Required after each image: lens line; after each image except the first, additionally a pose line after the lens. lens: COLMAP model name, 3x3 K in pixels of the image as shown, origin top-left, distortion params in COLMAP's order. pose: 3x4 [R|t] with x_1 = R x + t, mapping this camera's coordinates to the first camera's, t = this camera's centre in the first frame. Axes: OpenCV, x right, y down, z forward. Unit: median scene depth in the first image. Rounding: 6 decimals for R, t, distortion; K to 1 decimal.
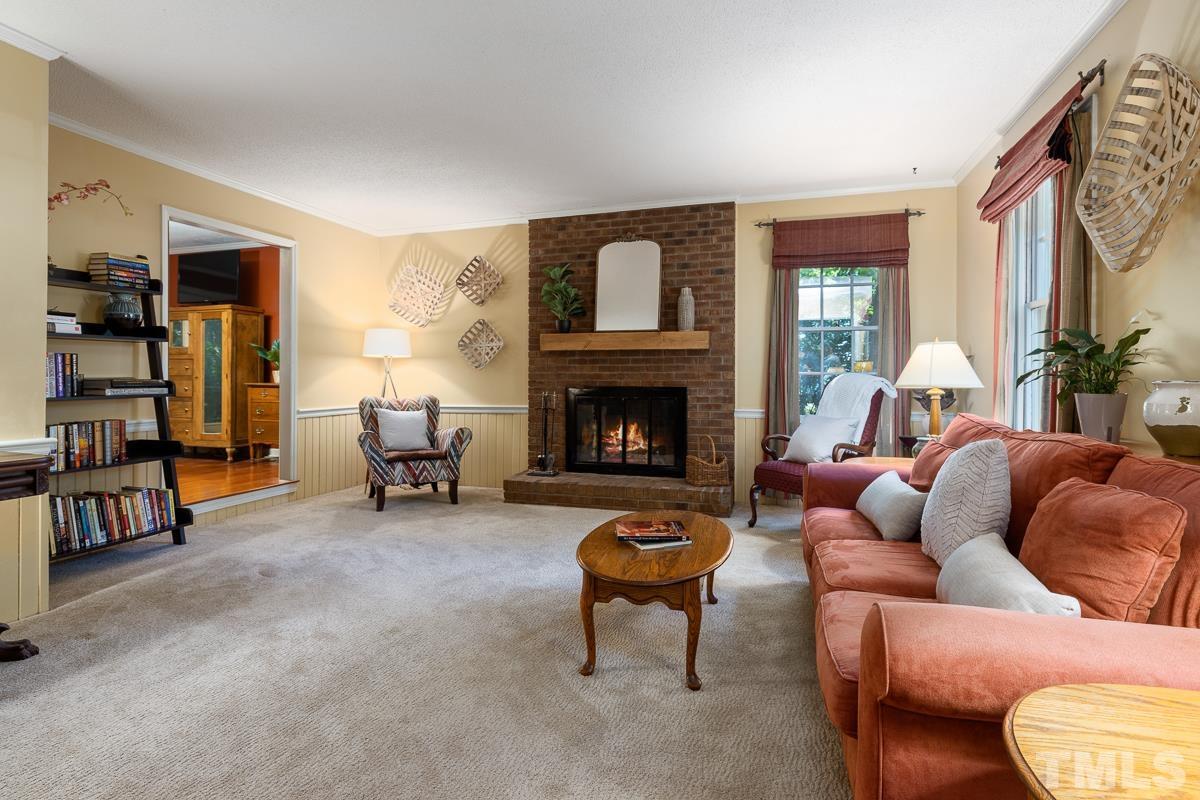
lens RADIAL K [[593.6, 0, 597.1], [0, 593.6, 387.1], [0, 0, 1]] dist [-0.000072, 0.000259]
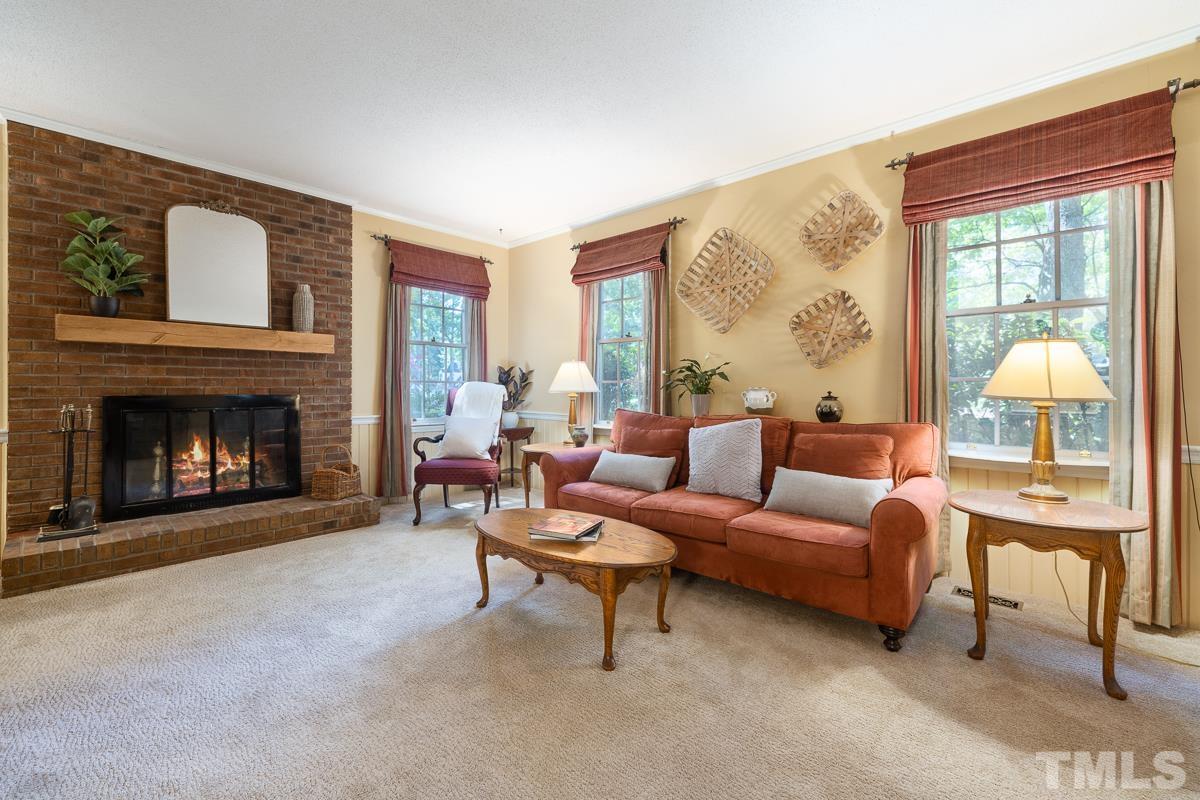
lens RADIAL K [[505.8, 0, 592.4], [0, 505.8, 392.8], [0, 0, 1]] dist [0.000629, 0.000296]
pose [[0.437101, -0.010952, 0.899346, -0.345886], [0.009876, 0.999924, 0.007377, -0.004026], [-0.899358, 0.005658, 0.437176, 0.265406]]
